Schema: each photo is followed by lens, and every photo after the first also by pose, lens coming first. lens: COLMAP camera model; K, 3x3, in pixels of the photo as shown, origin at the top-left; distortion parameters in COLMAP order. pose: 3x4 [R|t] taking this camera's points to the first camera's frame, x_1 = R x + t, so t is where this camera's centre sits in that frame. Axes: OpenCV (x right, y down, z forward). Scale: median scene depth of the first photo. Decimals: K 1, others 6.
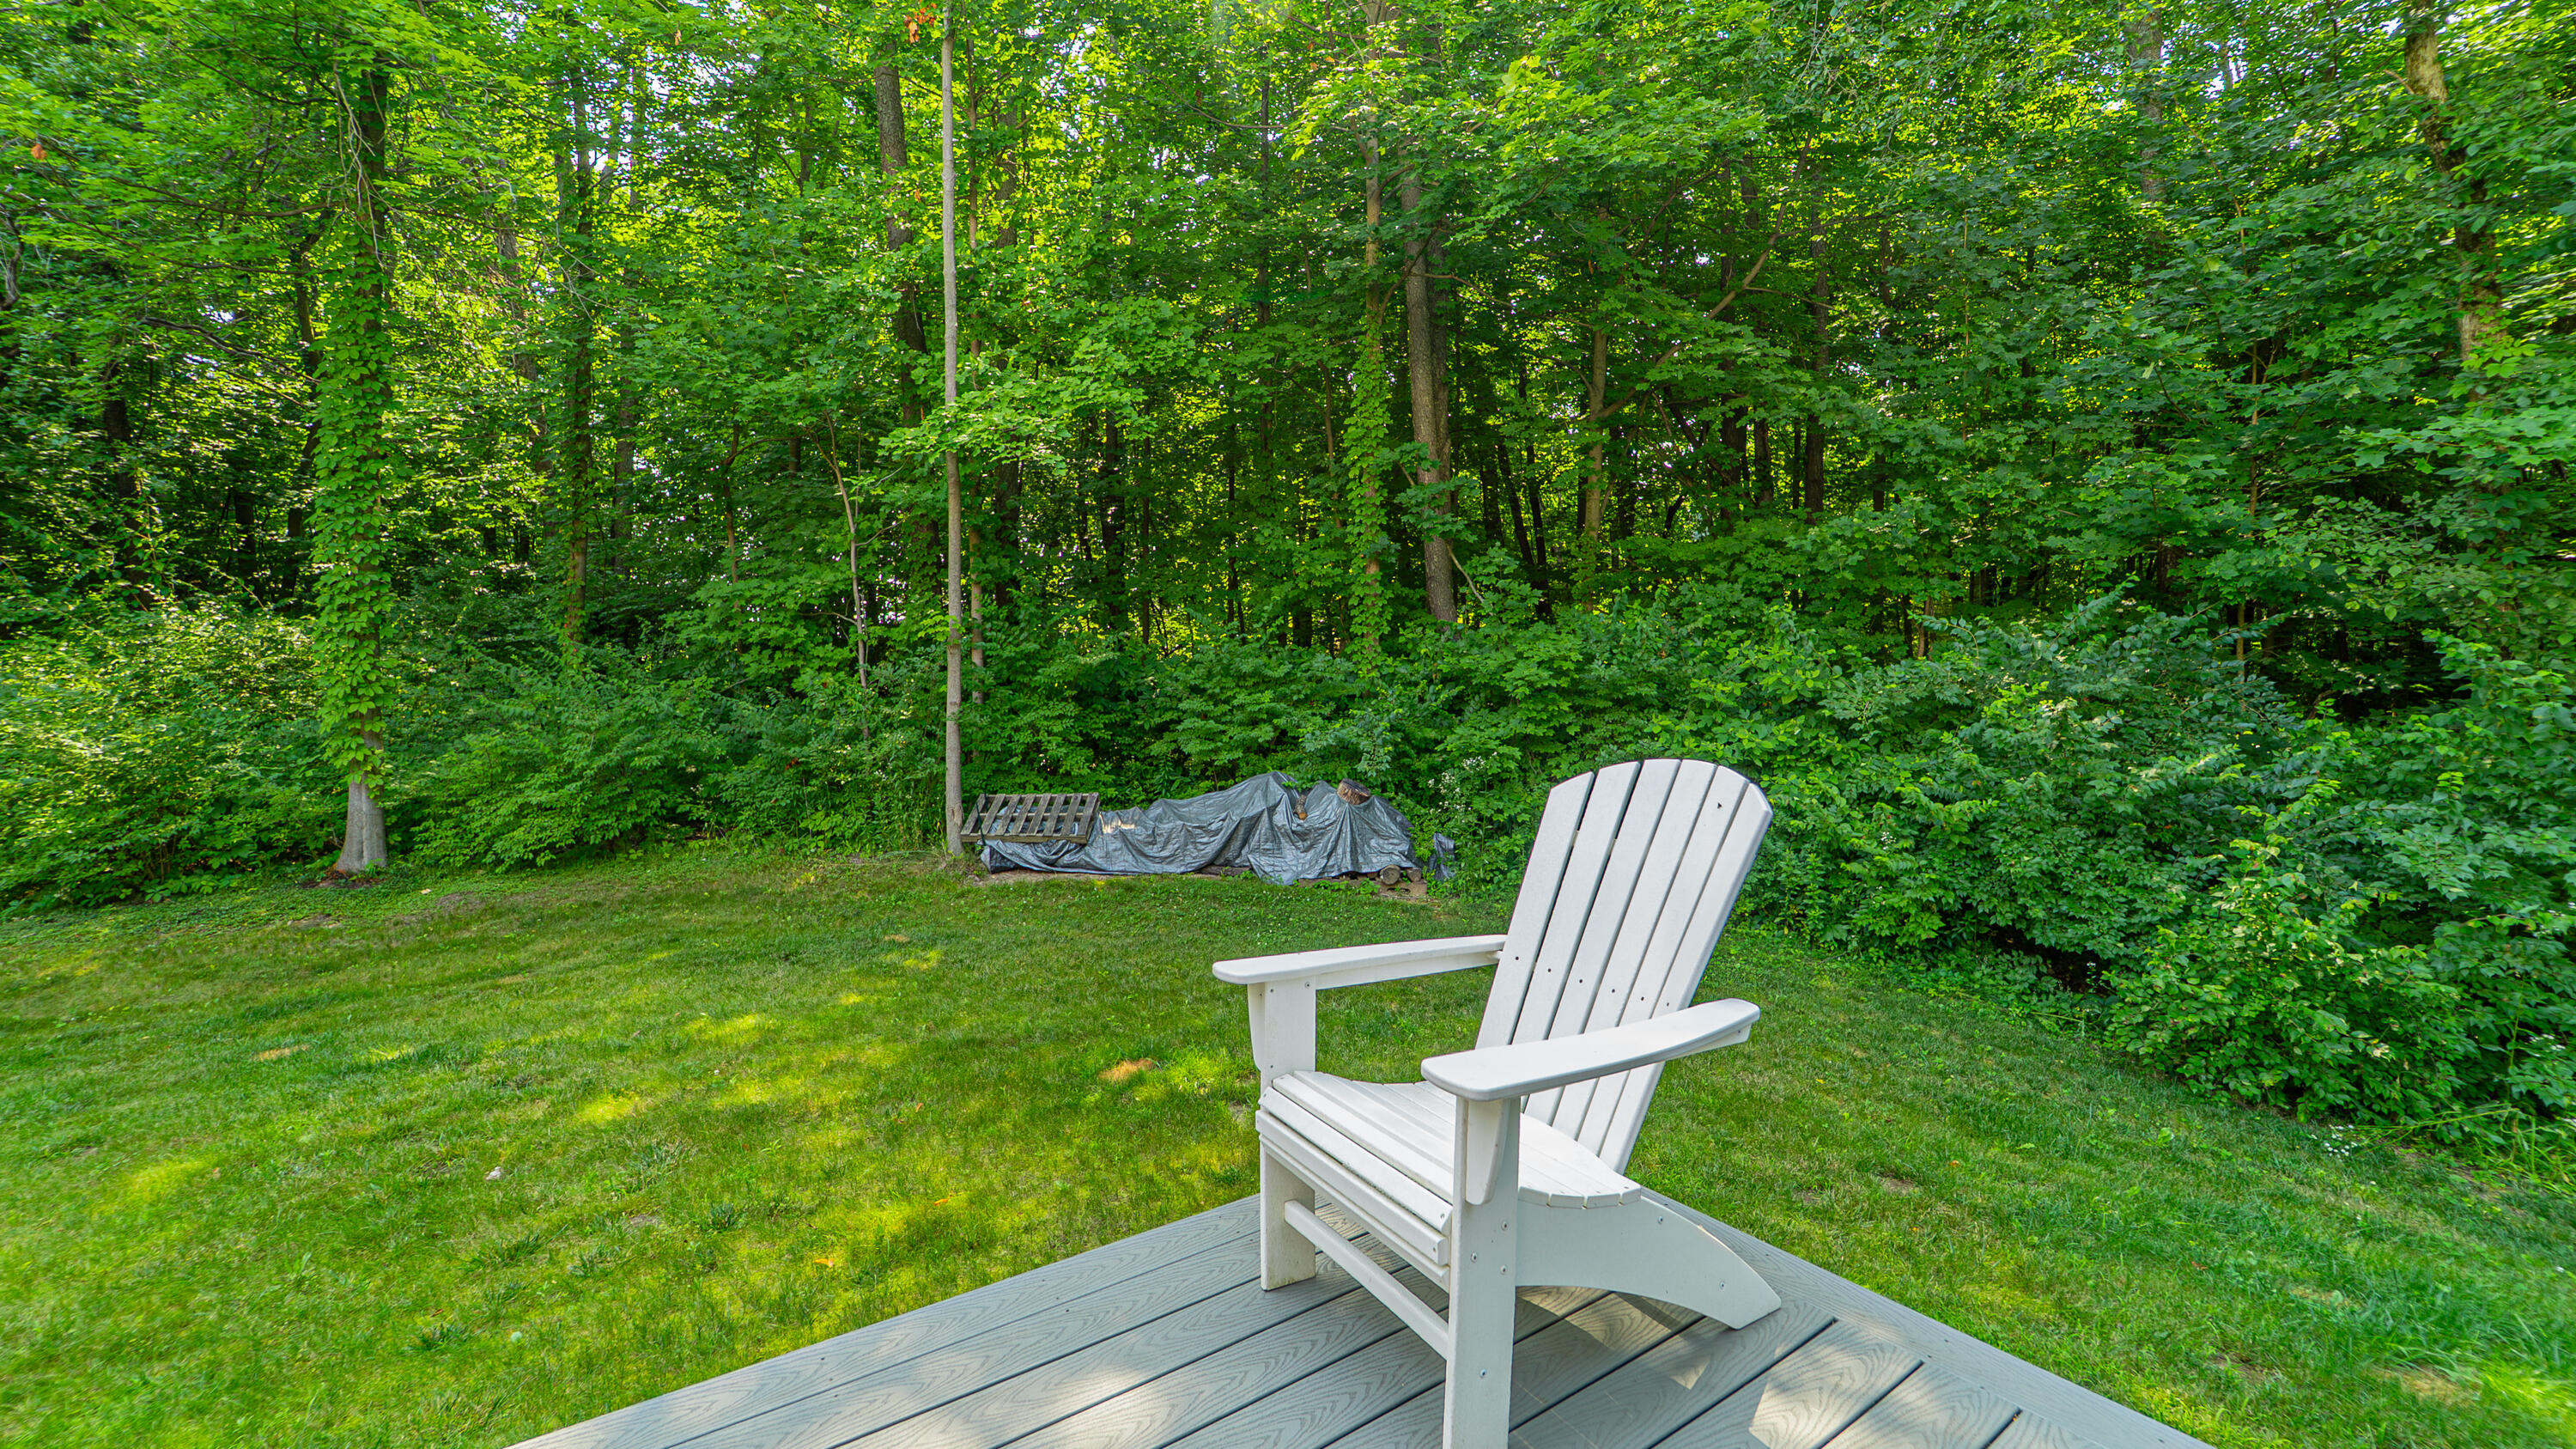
lens RADIAL K [[1028.2, 0, 1295.0], [0, 1028.2, 732.5], [0, 0, 1]] dist [0.000667, 0.000218]
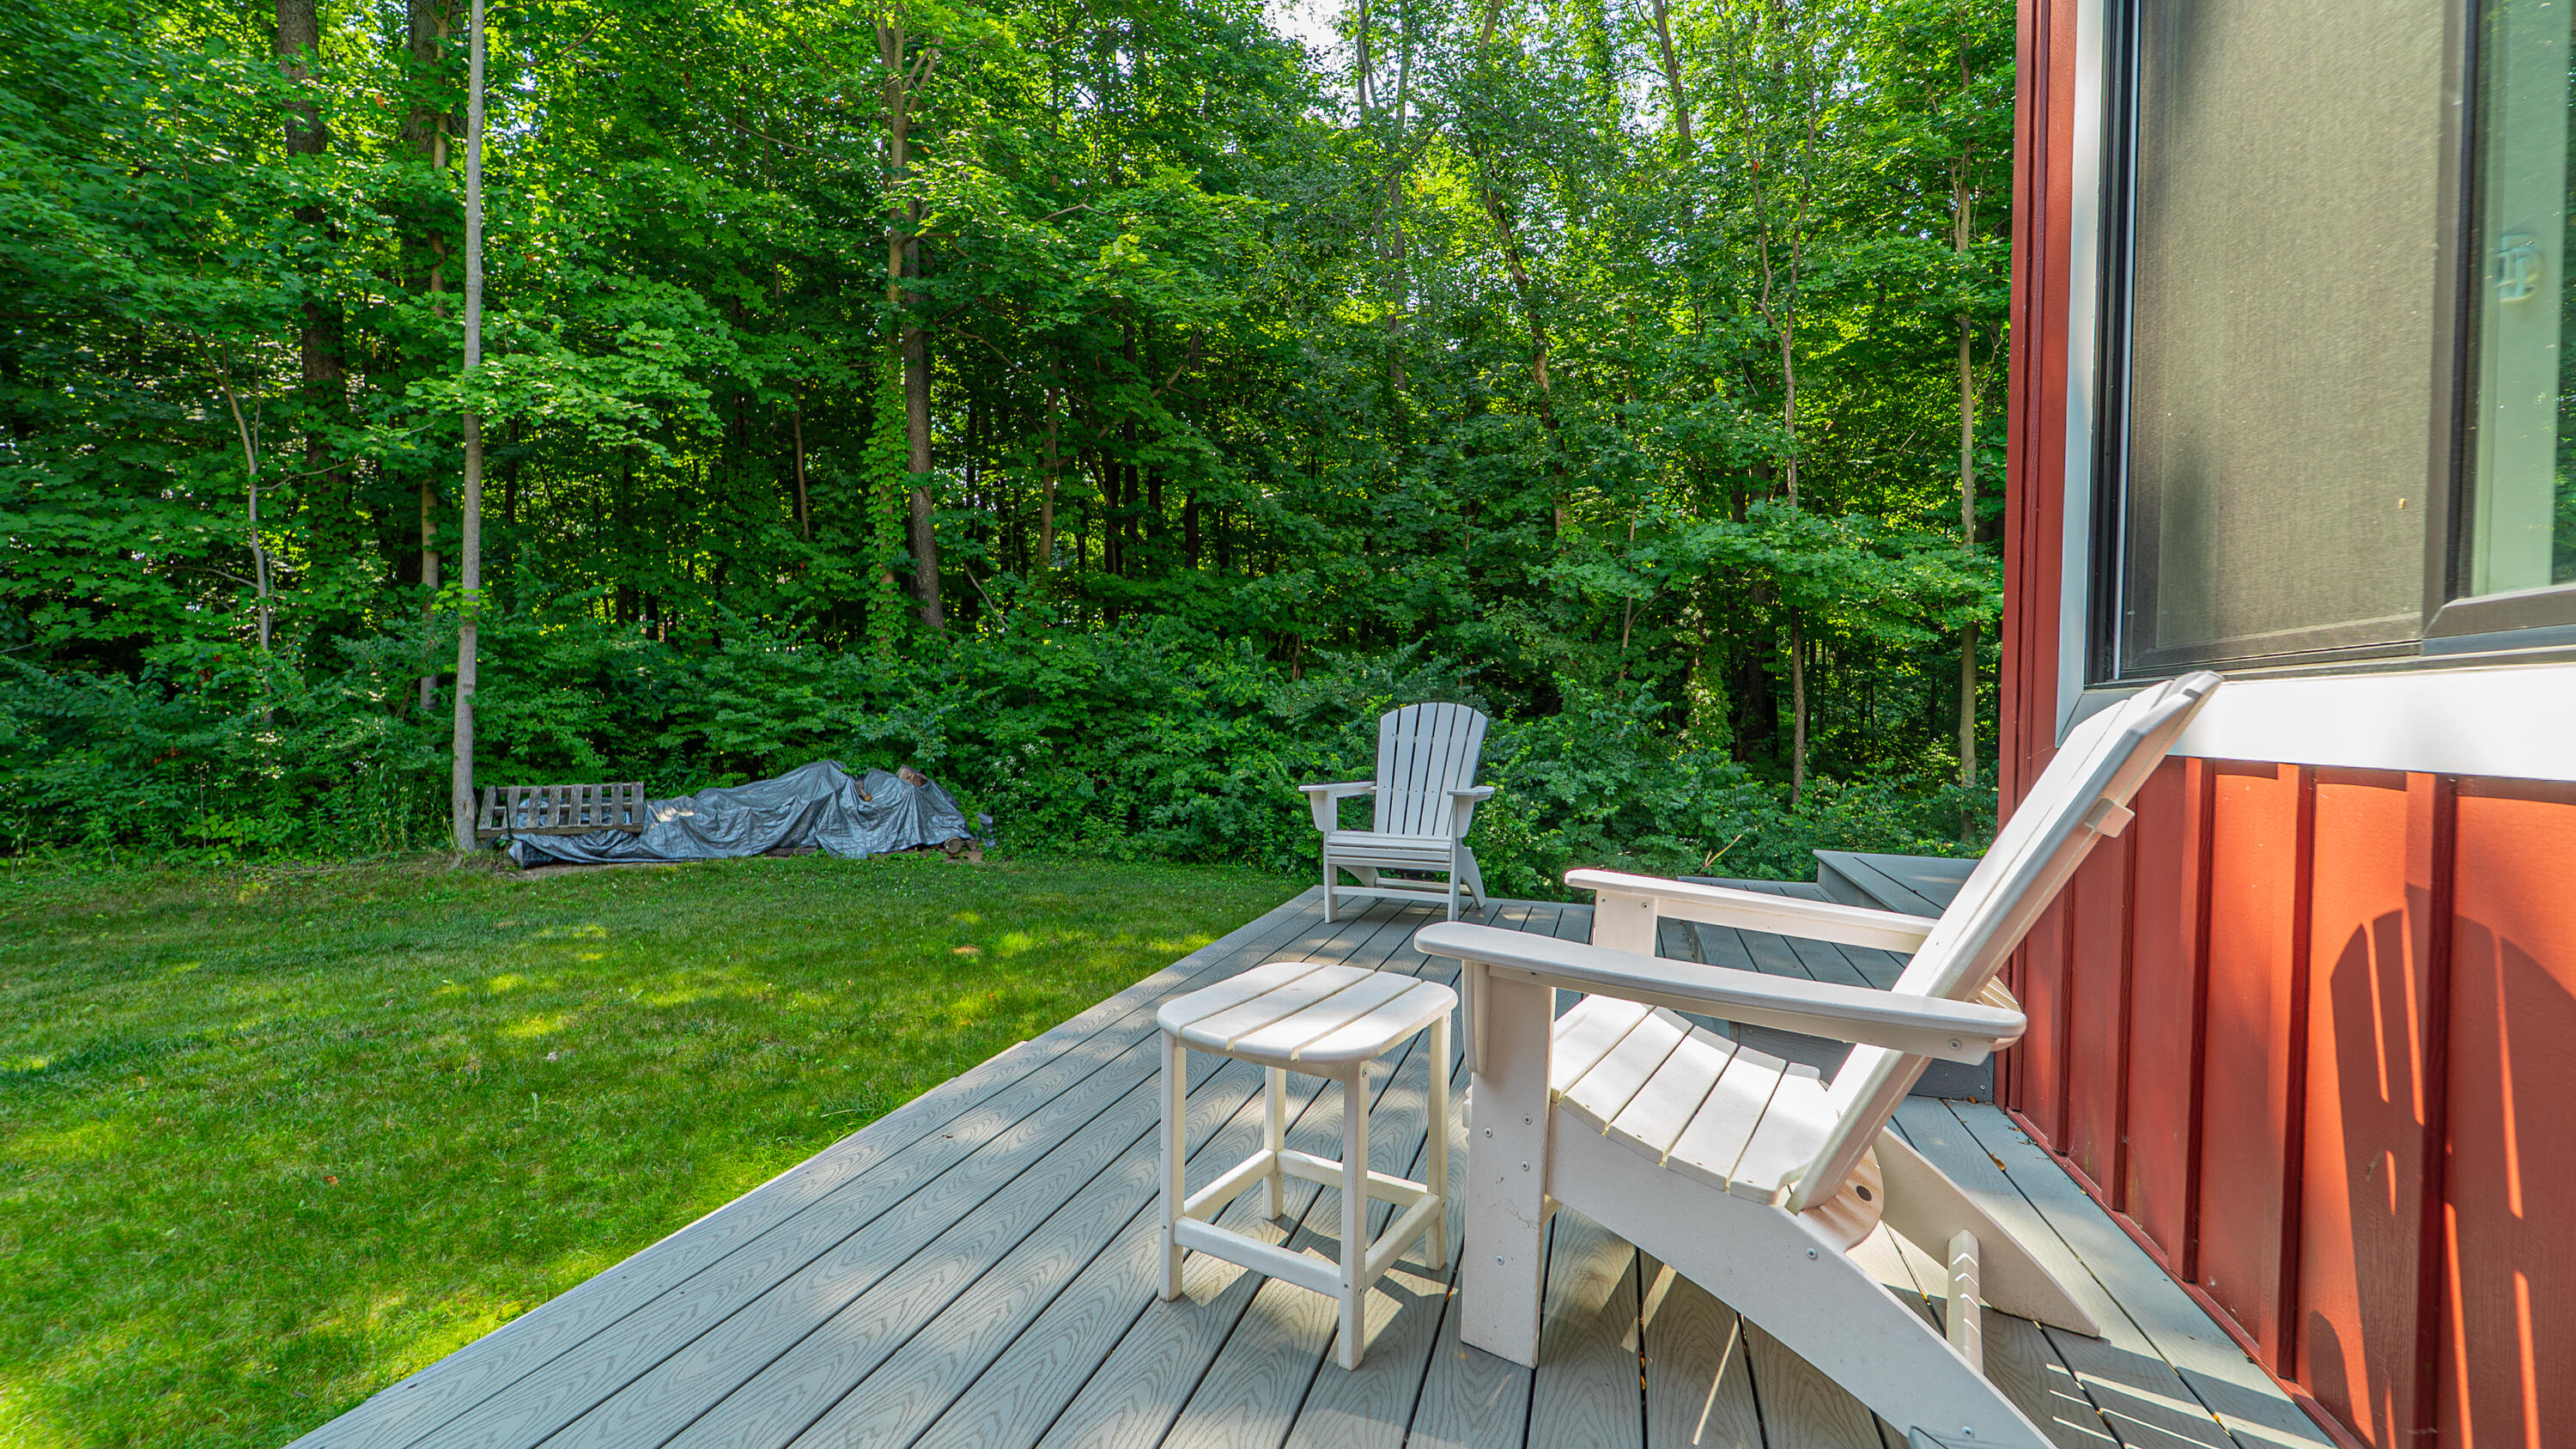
lens RADIAL K [[1022.4, 0, 1290.7], [0, 1022.4, 731.7], [0, 0, 1]] dist [-0.000813, 0.000004]
pose [[0.802472, 0.008248, 0.596633, -0.288936], [0.001403, 0.999876, -0.015710, 0.027562], [-0.596689, 0.013444, 0.802360, -0.161117]]
